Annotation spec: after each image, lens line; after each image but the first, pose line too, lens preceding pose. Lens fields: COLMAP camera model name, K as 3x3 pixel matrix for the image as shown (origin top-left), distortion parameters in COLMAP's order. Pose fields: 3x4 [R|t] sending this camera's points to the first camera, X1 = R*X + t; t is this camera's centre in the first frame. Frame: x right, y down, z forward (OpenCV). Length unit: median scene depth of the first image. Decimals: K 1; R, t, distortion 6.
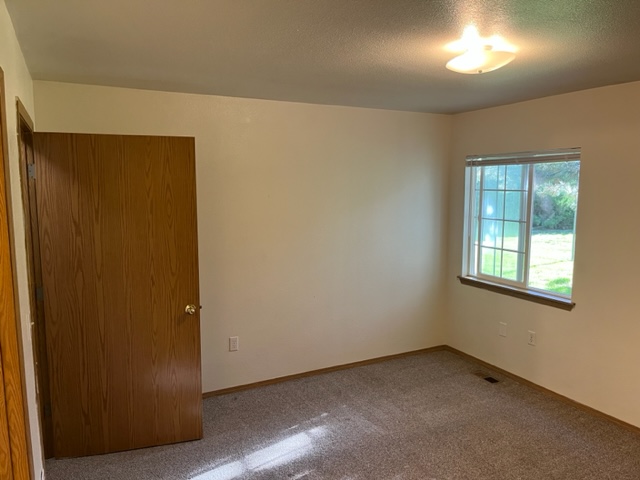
lens RADIAL K [[488.5, 0, 320.0], [0, 488.5, 240.0], [0, 0, 1]] dist [0.077950, -0.104637]
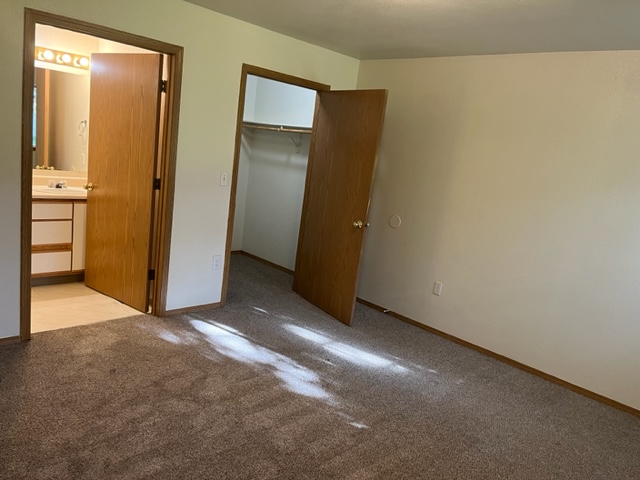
lens RADIAL K [[488.5, 0, 320.0], [0, 488.5, 240.0], [0, 0, 1]] dist [0.077950, -0.104637]
pose [[0.289683, 0.215677, -0.932506, 0.872147], [-0.236965, 0.960110, 0.148449, 0.012433], [0.927325, 0.177968, 0.329235, 0.458541]]
